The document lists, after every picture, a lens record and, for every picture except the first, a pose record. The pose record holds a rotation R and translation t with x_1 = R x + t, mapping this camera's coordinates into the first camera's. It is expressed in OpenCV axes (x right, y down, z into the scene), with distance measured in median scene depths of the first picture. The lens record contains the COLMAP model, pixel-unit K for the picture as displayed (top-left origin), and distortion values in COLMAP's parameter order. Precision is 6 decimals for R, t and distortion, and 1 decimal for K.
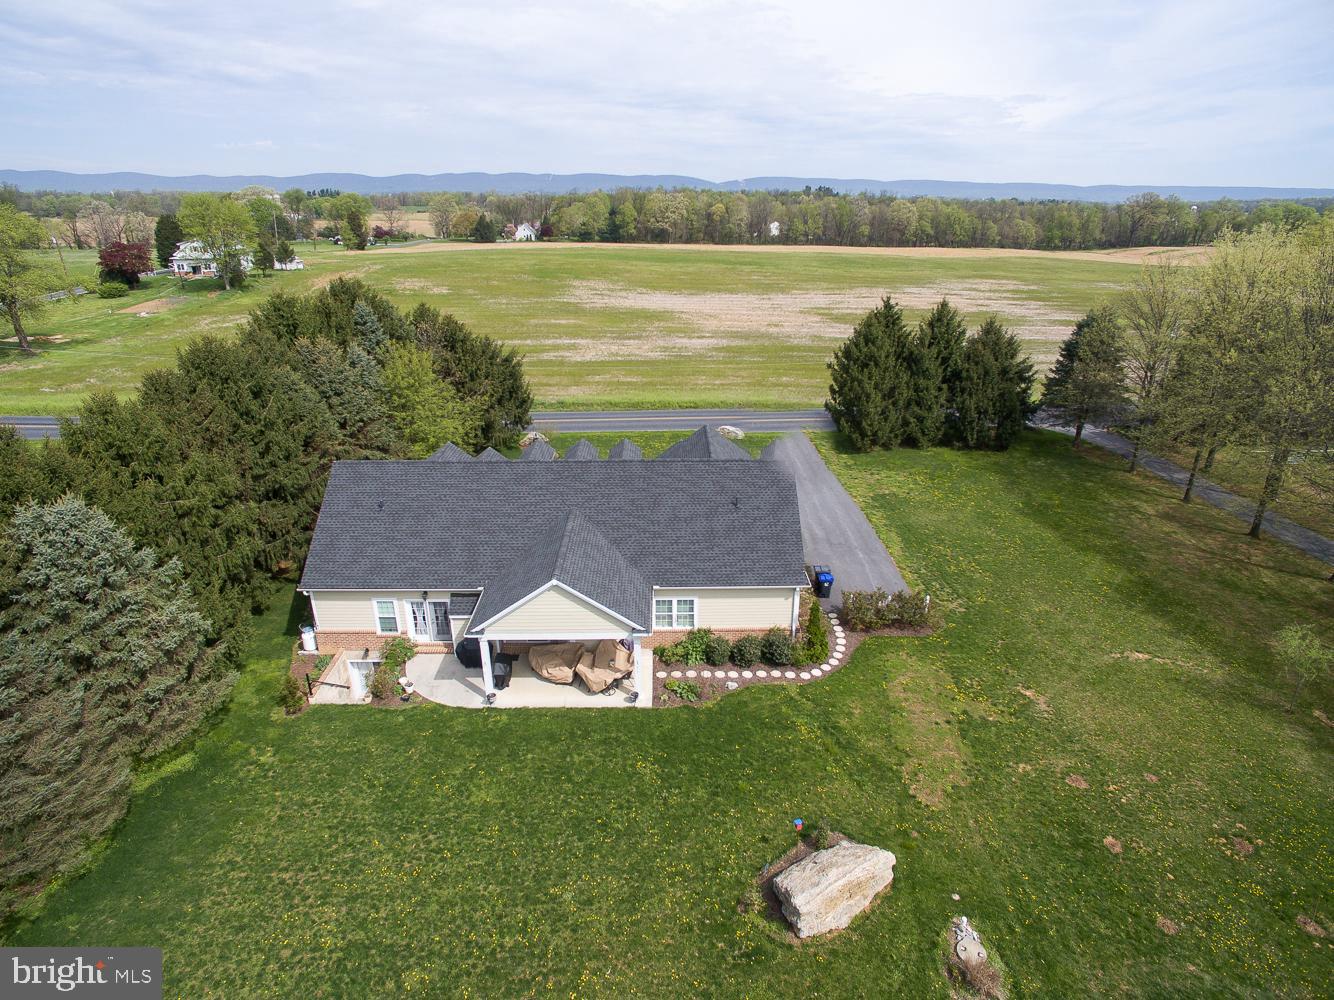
lens RADIAL K [[770.1, 0, 667.0], [0, 770.1, 500.0], [0, 0, 1]] dist [-0.109588, 0.077713]
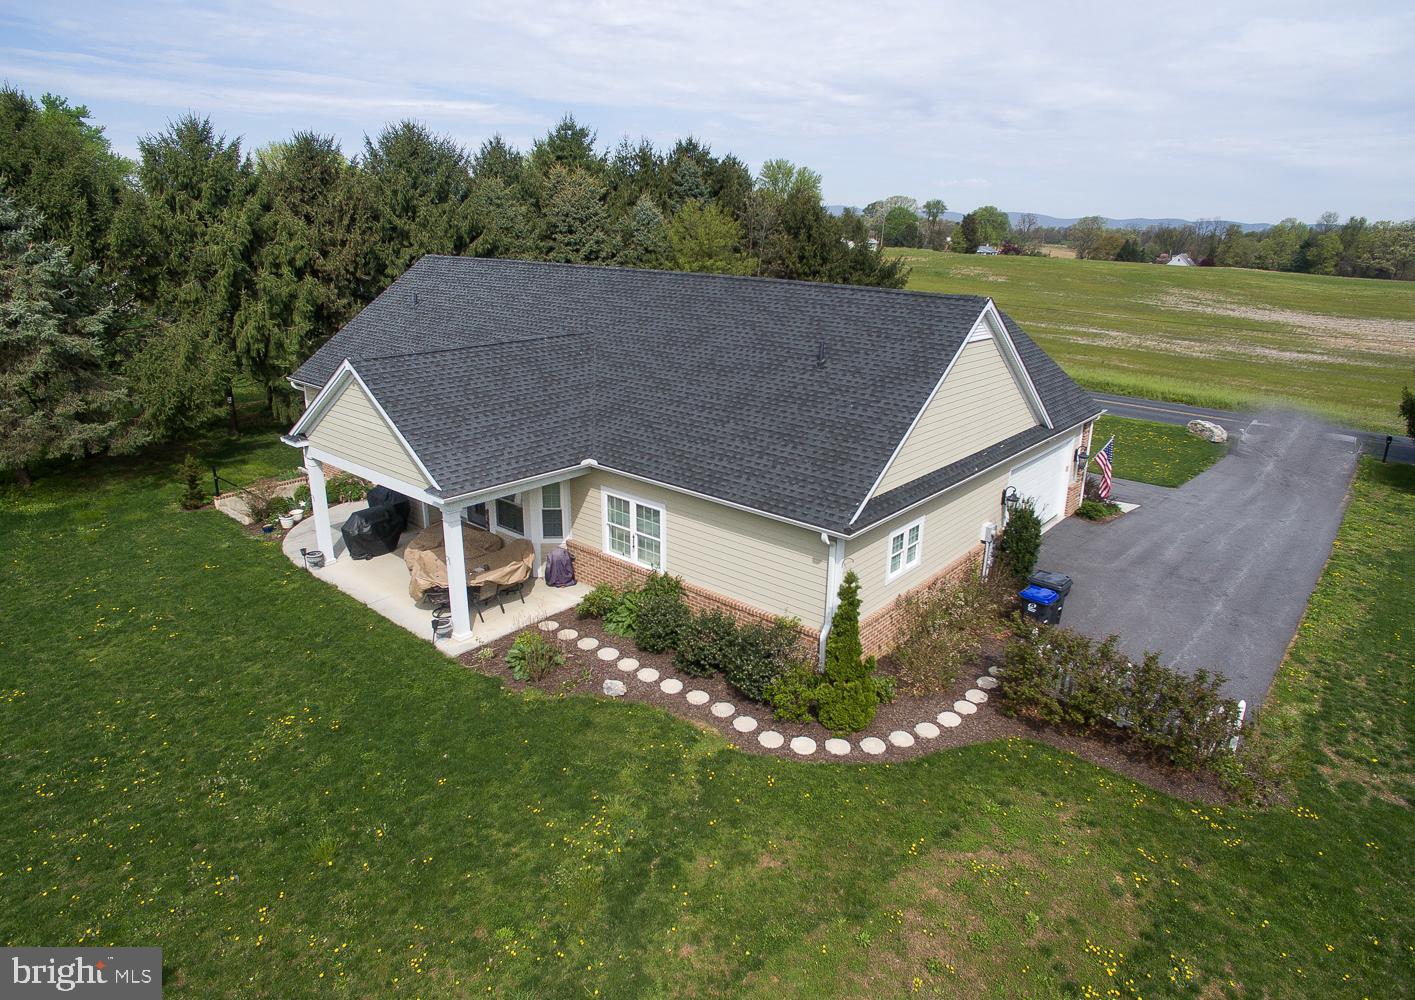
lens RADIAL K [[839.1, 0, 732.7], [0, 839.1, 500.5], [0, 0, 1]] dist [-0.098414, 0.060728]
pose [[0.770170, 0.226131, -0.596408, 0.386330], [-0.265966, 0.963733, 0.021950, 0.097348], [0.579741, 0.141719, 0.802381, 0.583611]]
